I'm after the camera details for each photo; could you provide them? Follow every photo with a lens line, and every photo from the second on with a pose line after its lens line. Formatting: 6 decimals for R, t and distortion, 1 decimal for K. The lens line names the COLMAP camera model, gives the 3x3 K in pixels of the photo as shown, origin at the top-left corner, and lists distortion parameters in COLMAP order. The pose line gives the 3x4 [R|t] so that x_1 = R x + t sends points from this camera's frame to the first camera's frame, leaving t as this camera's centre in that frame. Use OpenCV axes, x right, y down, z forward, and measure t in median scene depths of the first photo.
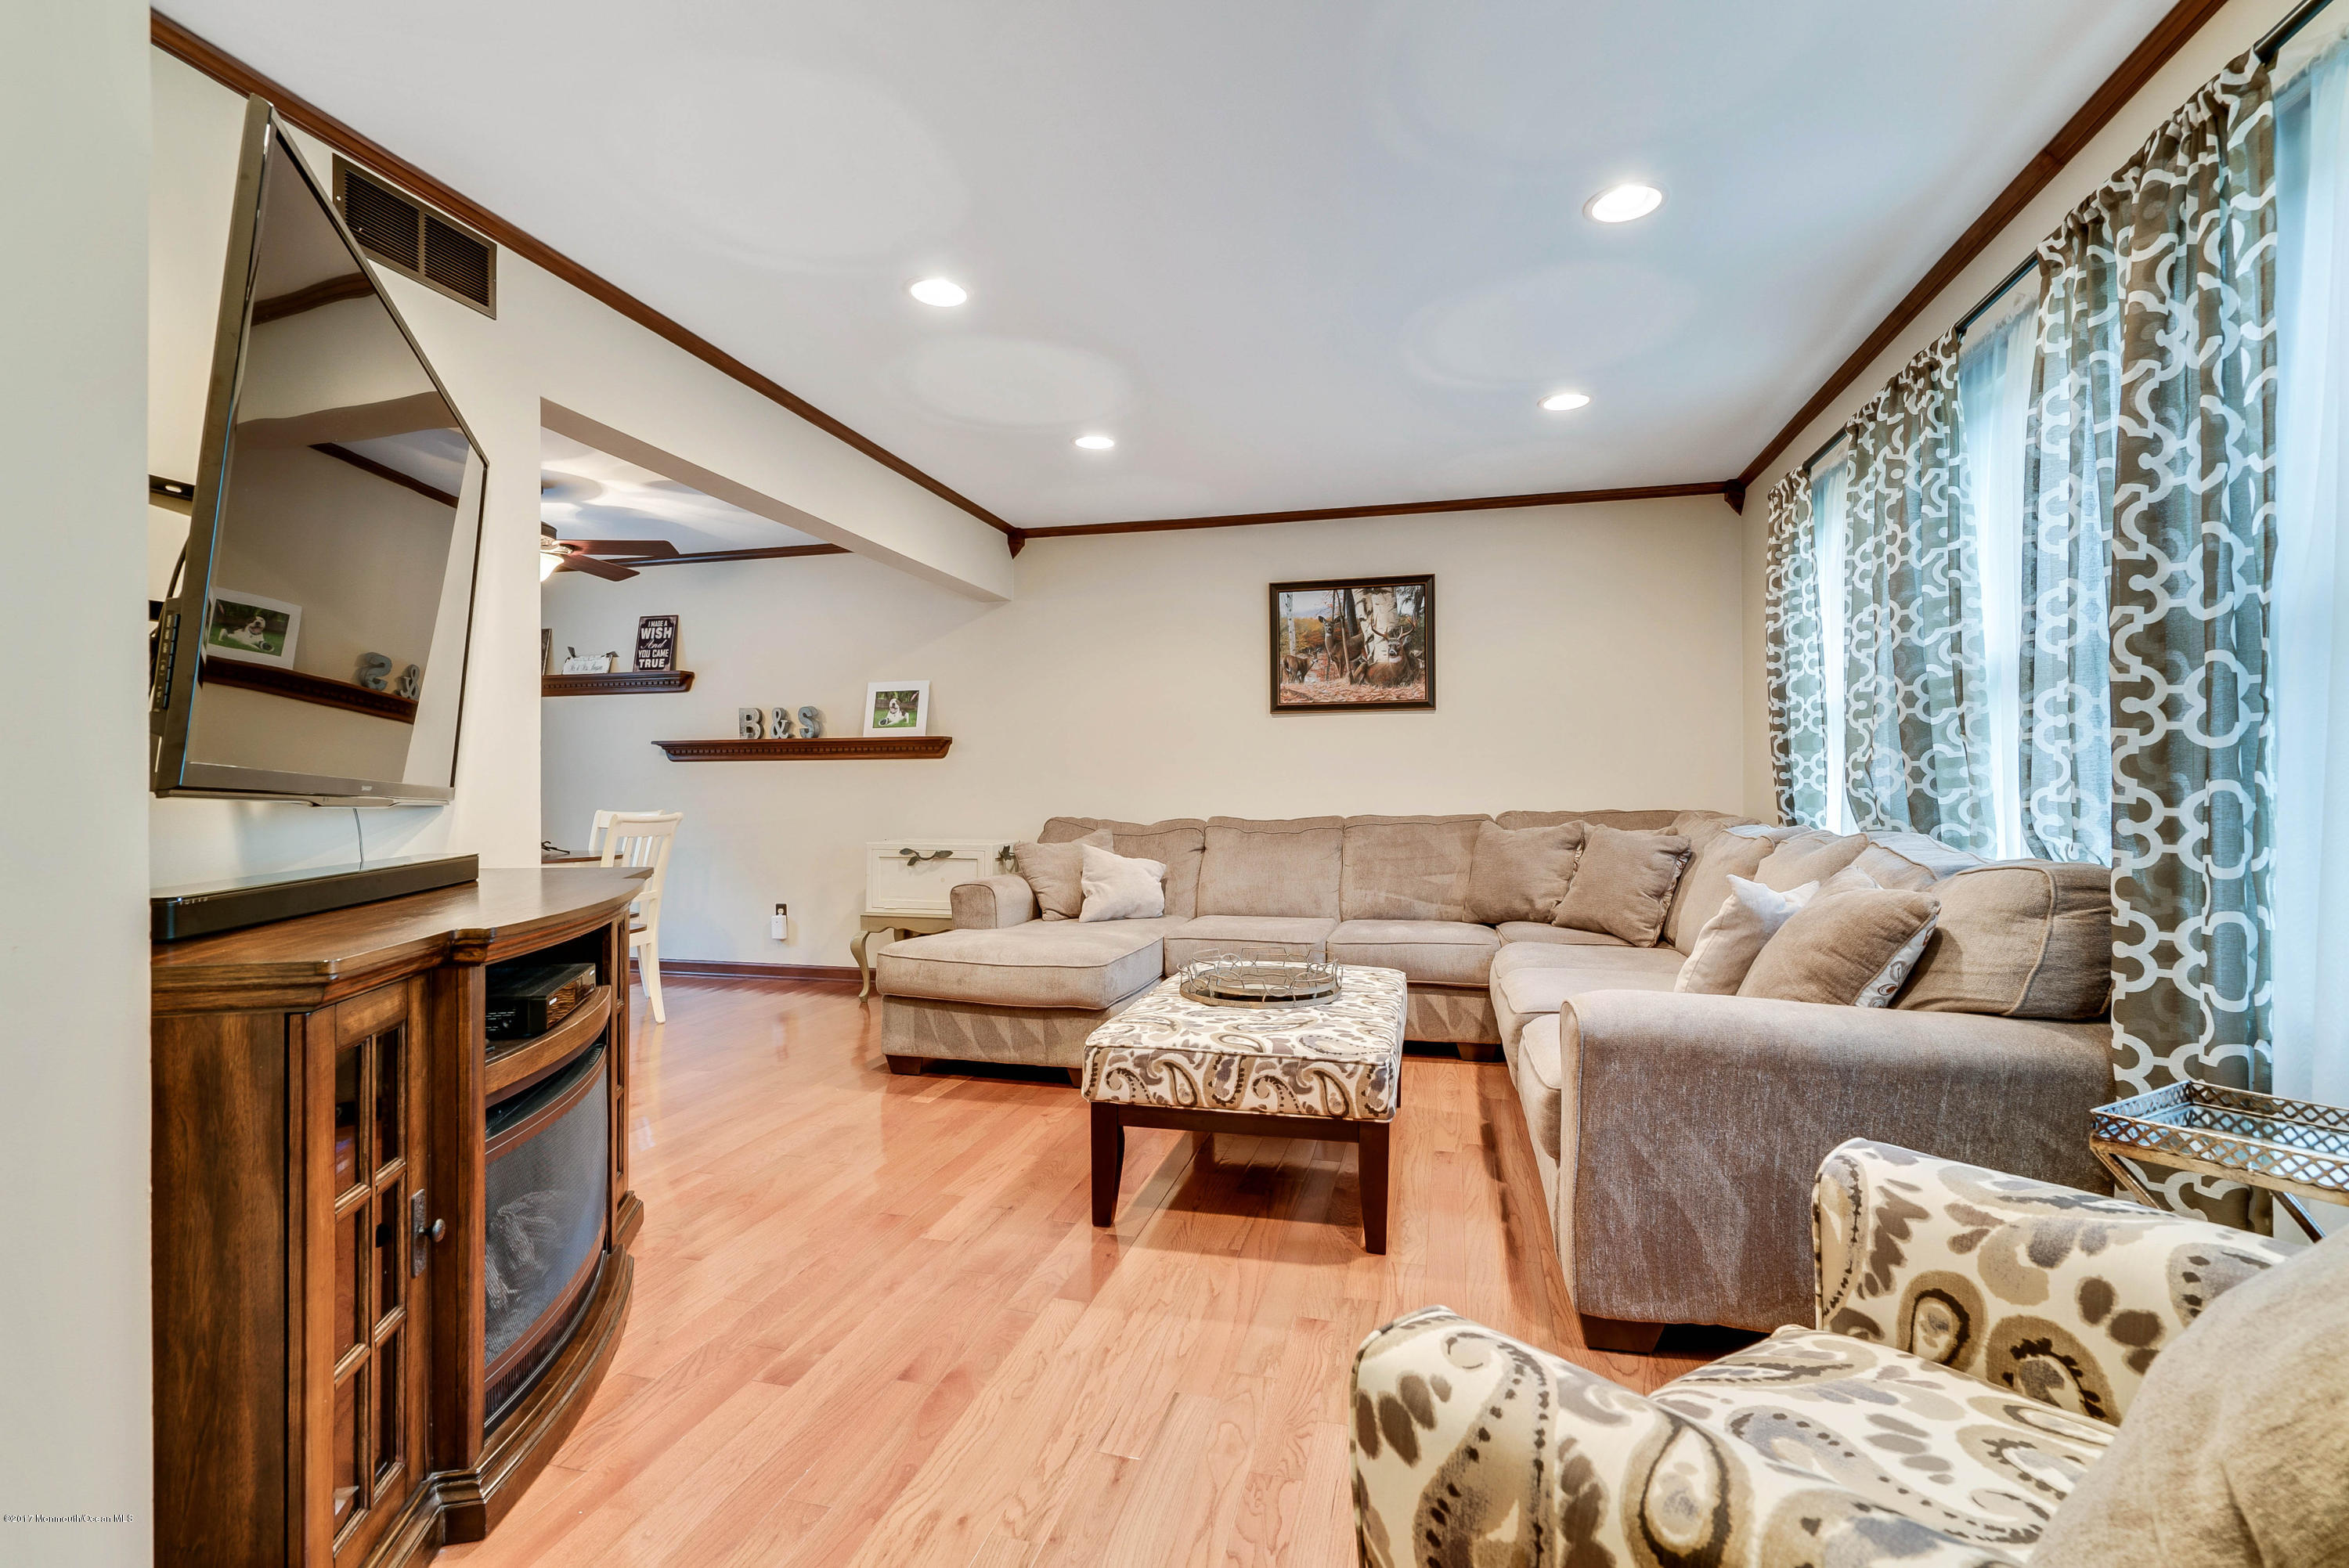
lens RADIAL K [[1061.2, 0, 1174.5], [0, 1061.2, 784.0], [0, 0, 1]] dist [-0.004299, 0.001189]
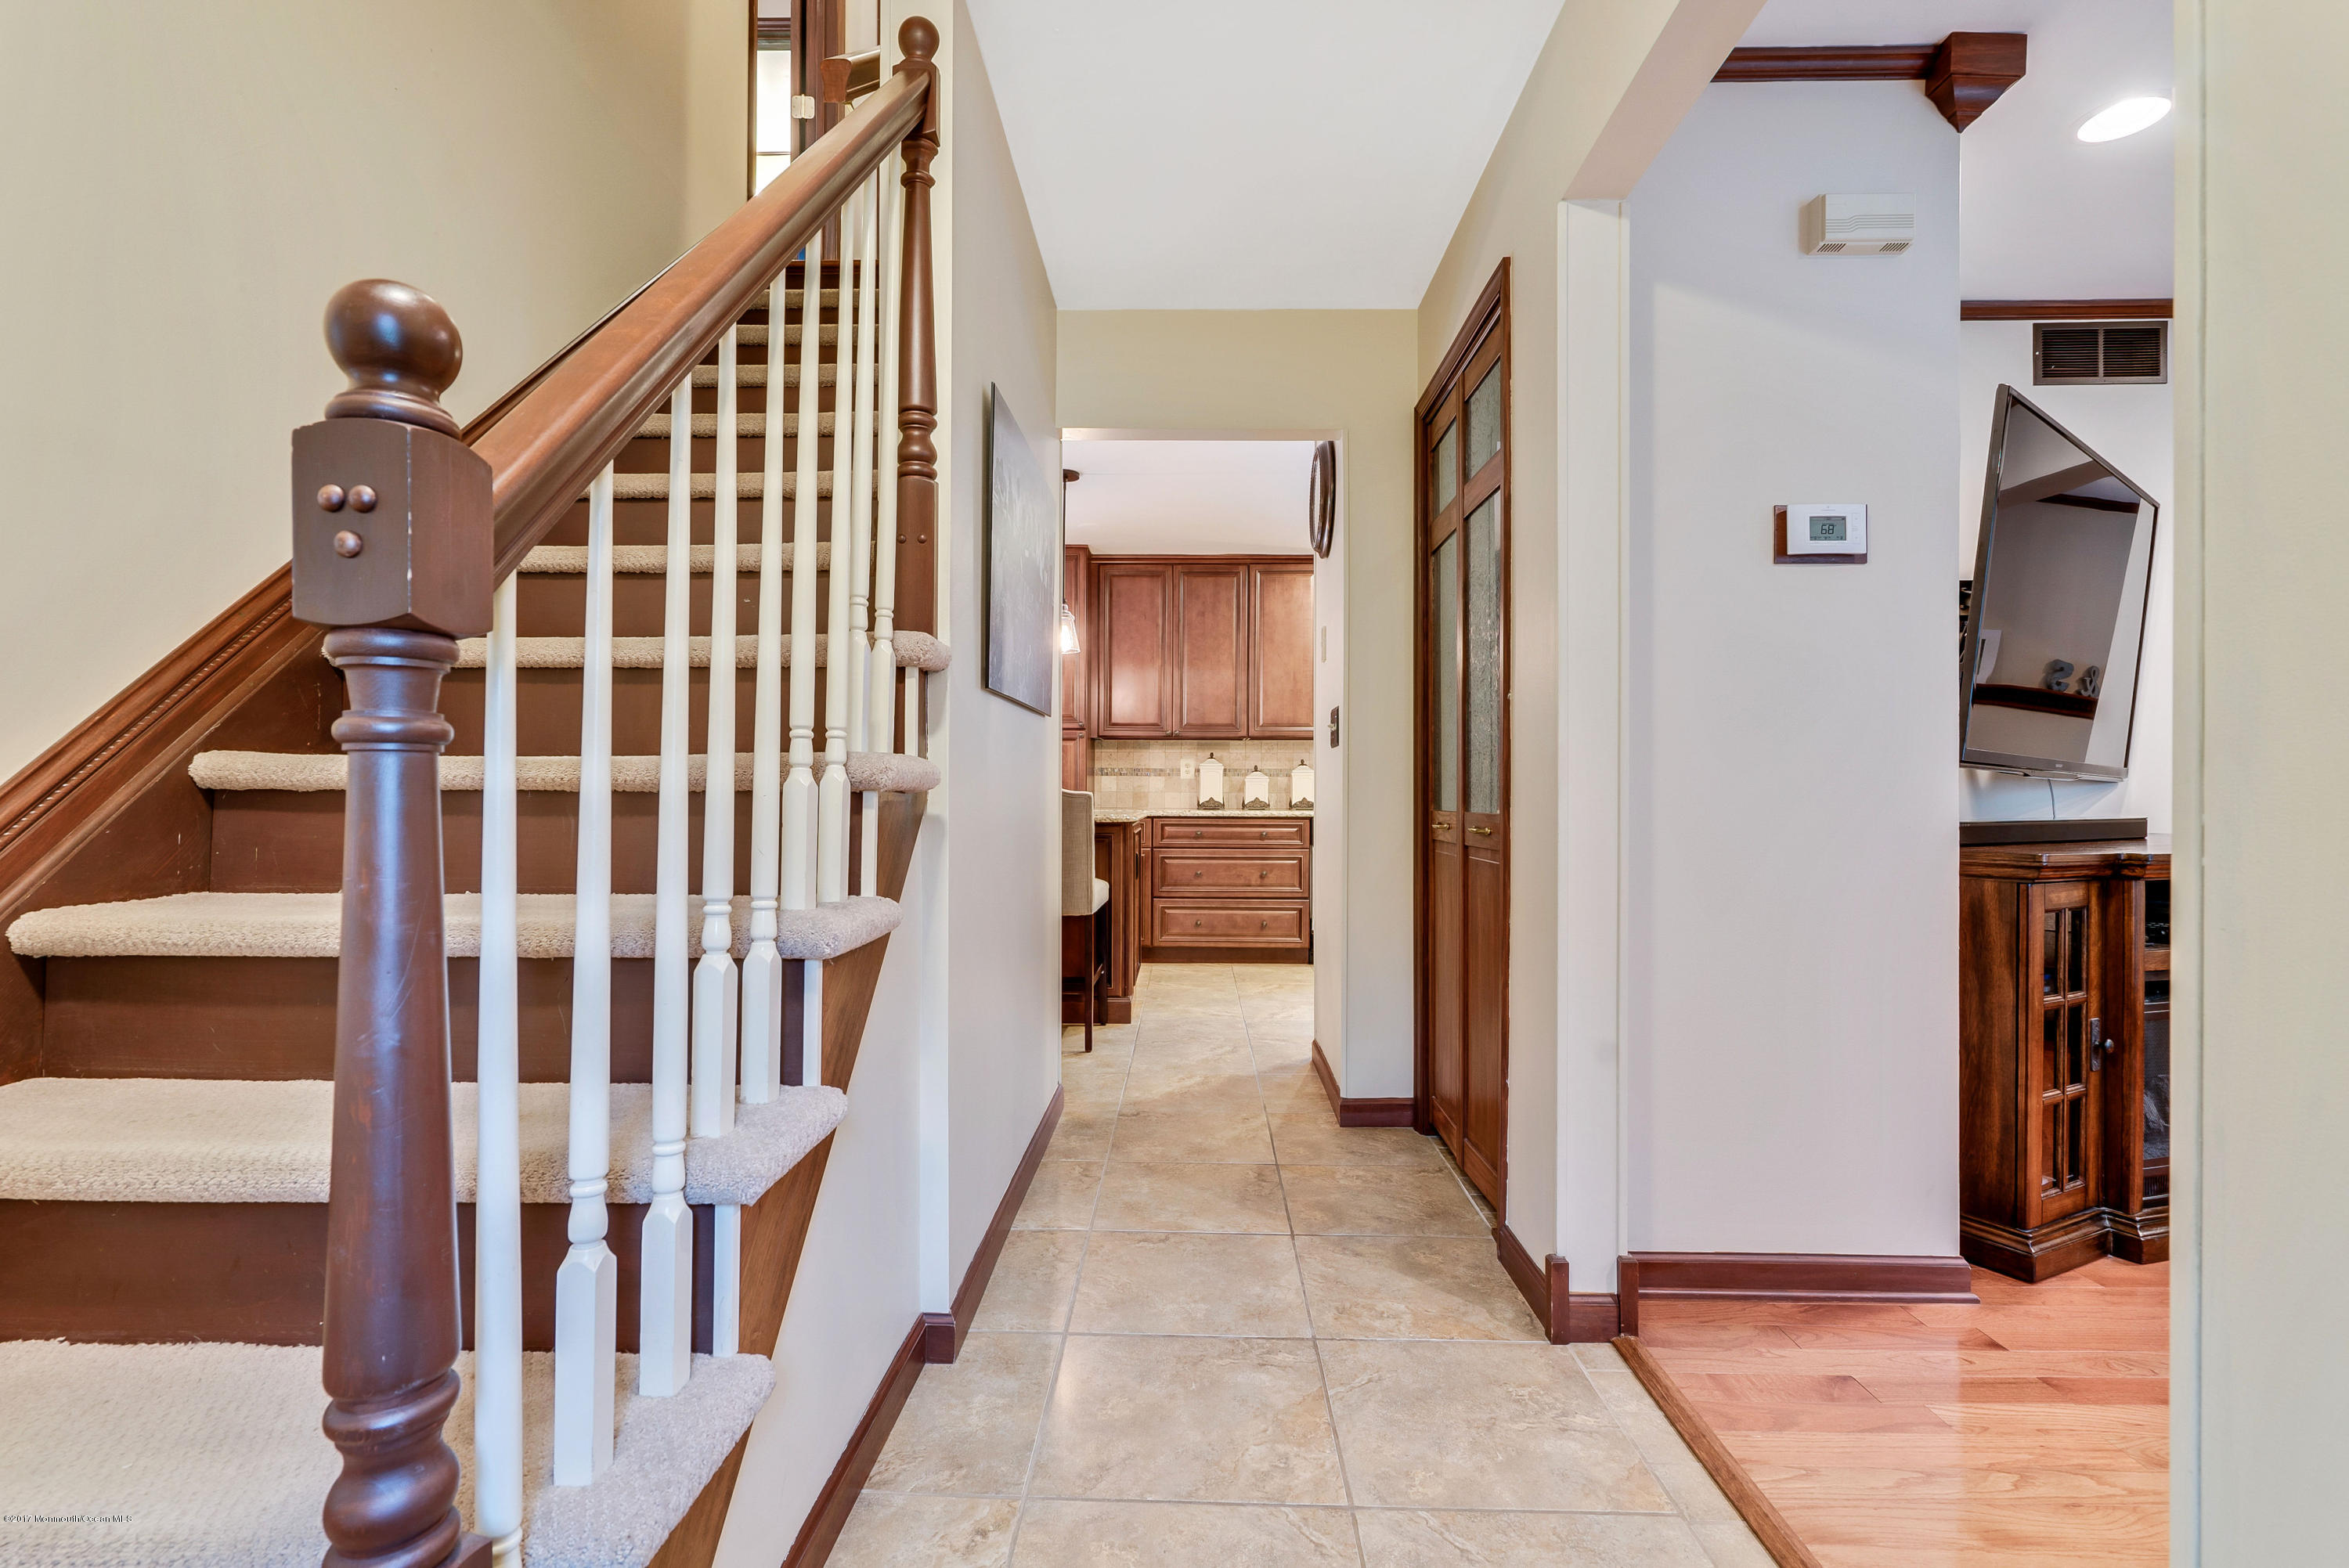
lens RADIAL K [[1061.2, 0, 1174.5], [0, 1061.2, 784.0], [0, 0, 1]] dist [-0.004299, 0.001189]
pose [[0.230711, 0.003614, -0.973016, 0.506770], [-0.000248, 0.999993, 0.003656, 0.032794], [0.973022, -0.000602, 0.230710, -0.704277]]
